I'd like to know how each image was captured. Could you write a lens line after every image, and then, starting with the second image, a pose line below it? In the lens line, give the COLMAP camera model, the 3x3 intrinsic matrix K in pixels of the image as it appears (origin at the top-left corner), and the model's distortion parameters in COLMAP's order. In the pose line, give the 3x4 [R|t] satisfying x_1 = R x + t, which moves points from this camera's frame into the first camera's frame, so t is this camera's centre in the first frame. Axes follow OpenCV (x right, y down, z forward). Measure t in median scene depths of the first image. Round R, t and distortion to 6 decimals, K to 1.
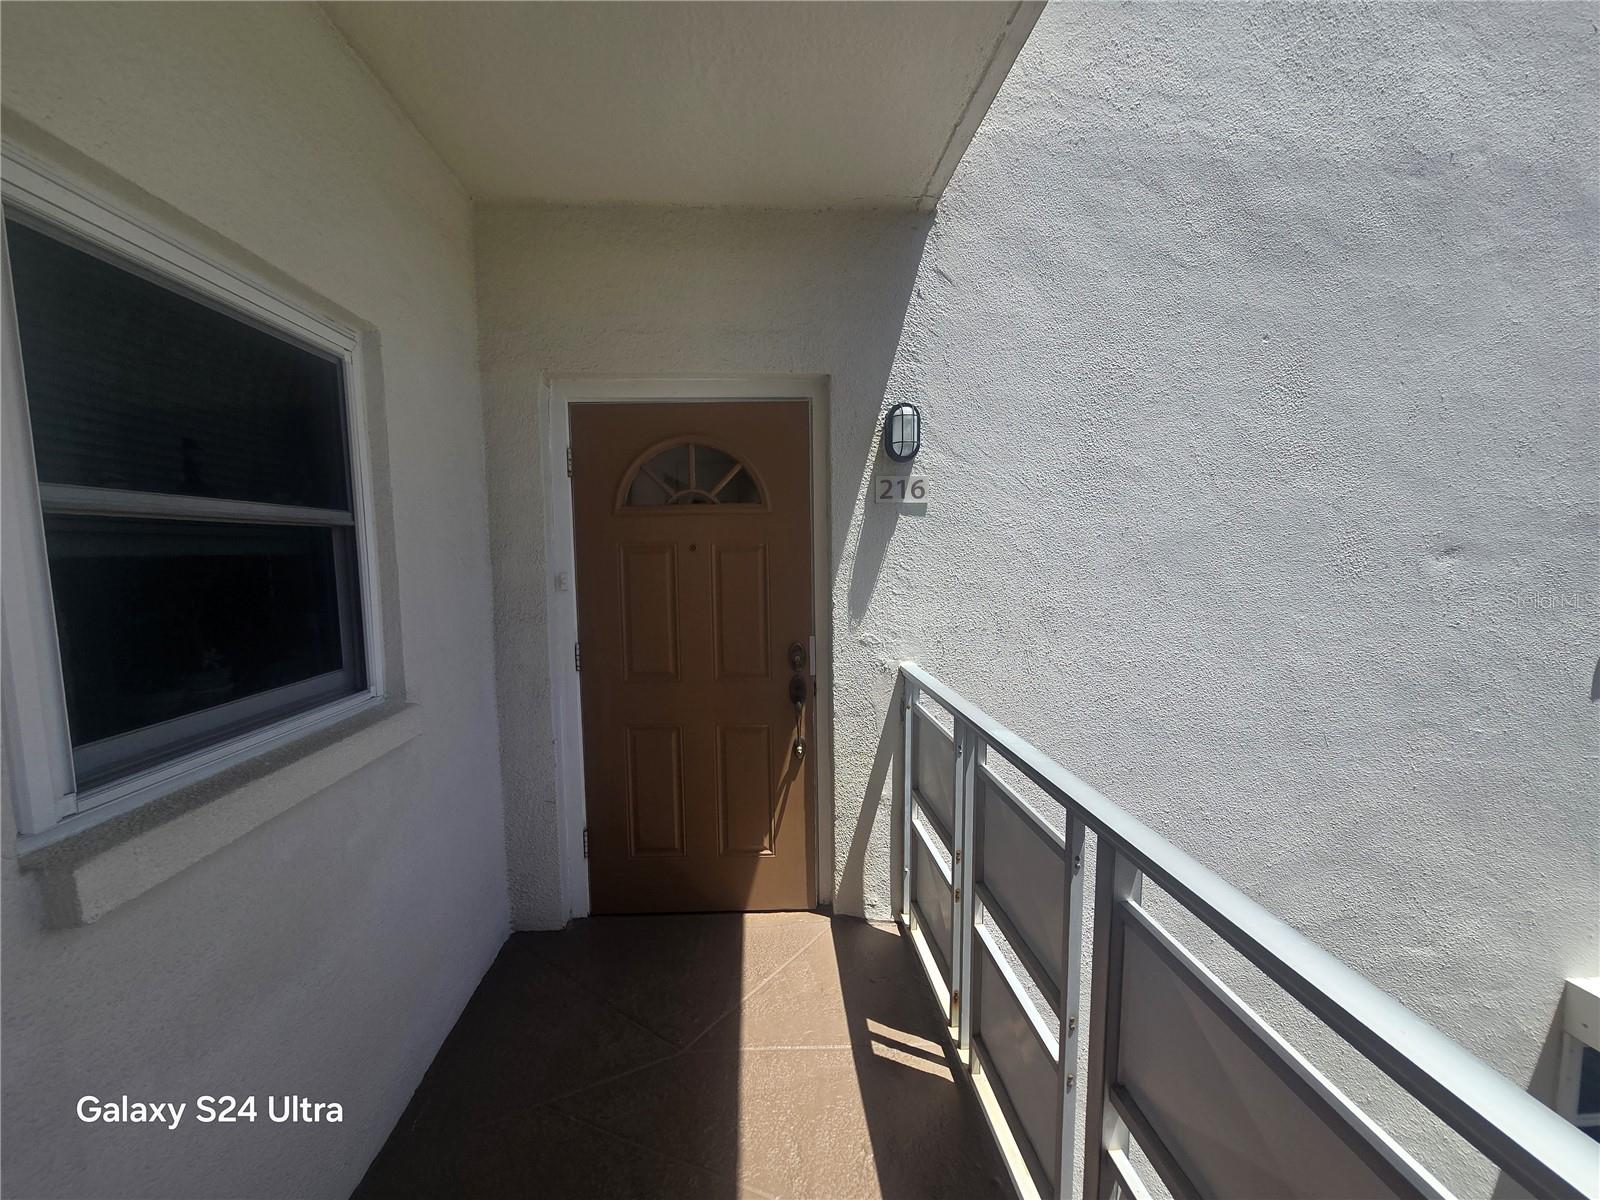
lens RADIAL K [[655.2, 0, 798.2], [0, 655.2, 601.9], [0, 0, 1]] dist [-0.003196, 0.001347]
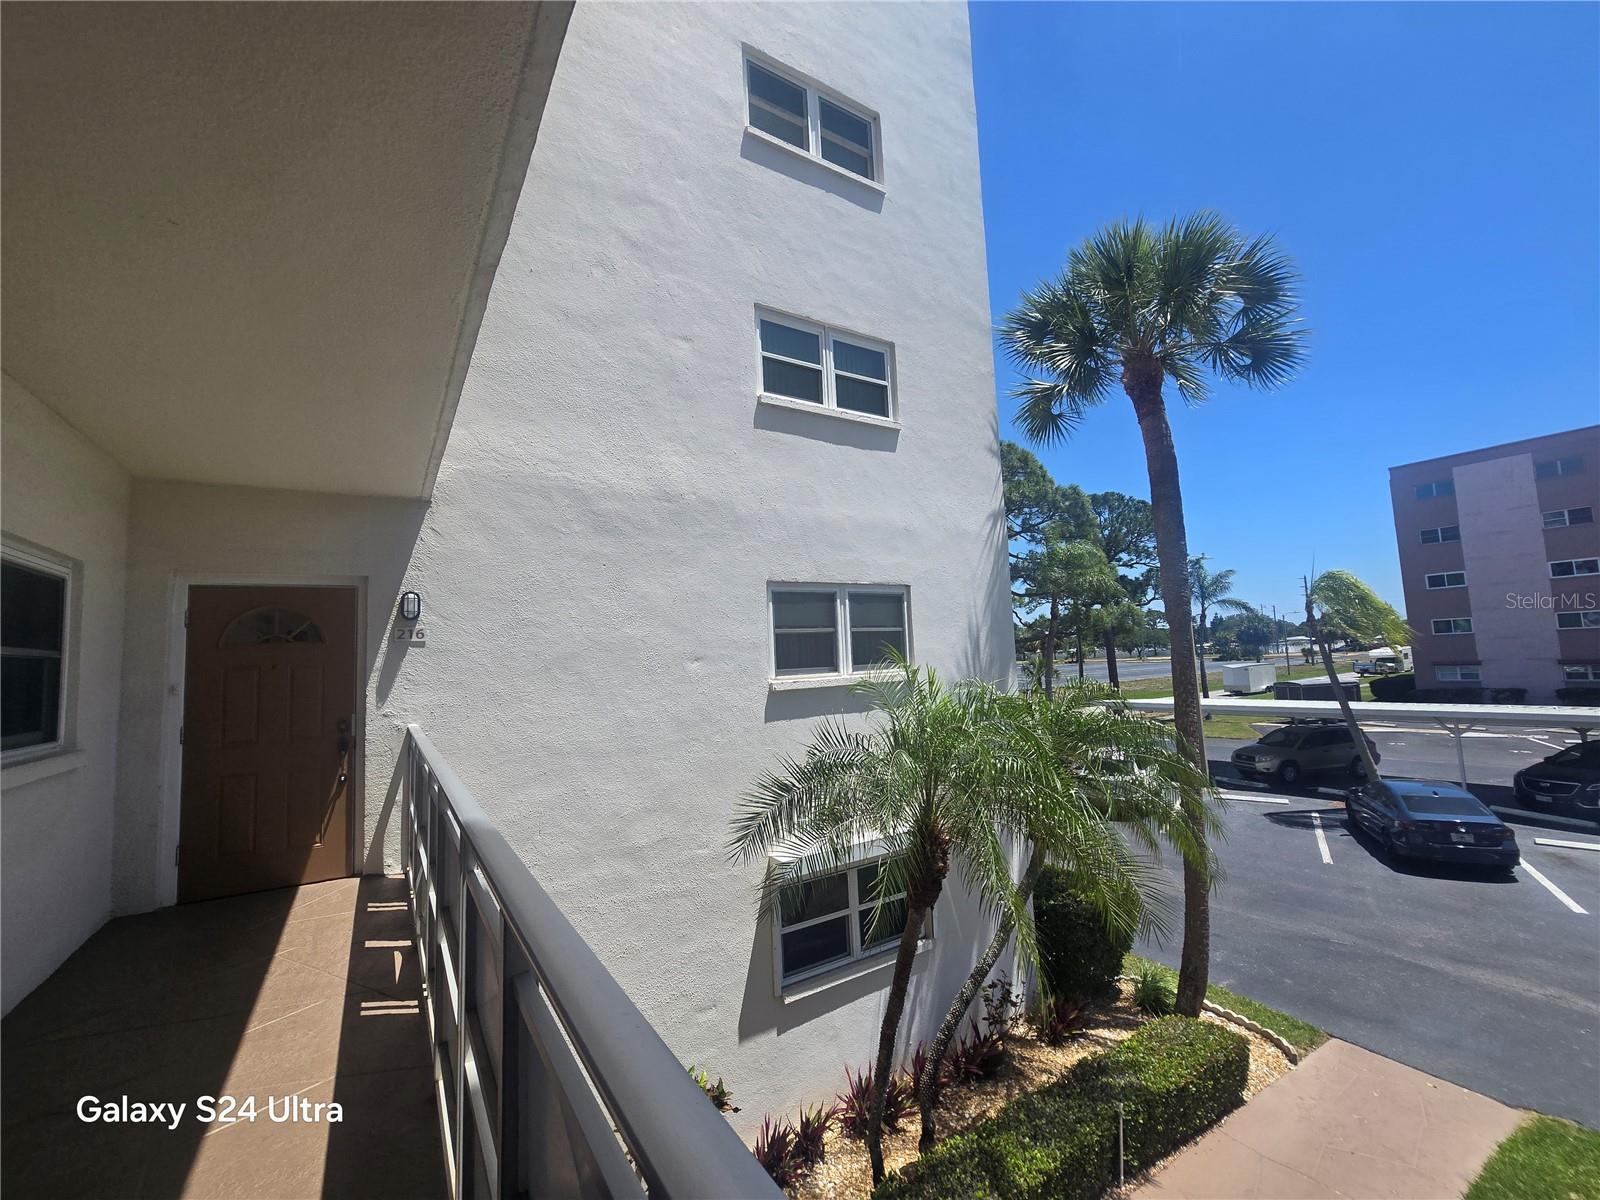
lens RADIAL K [[655.2, 0, 798.2], [0, 655.2, 601.9], [0, 0, 1]] dist [-0.003196, 0.001347]
pose [[0.881803, 0.018374, 0.471259, 0.253411], [0.069986, 0.983079, -0.169284, 0.143297], [-0.466396, 0.182257, 0.865597, -1.231622]]
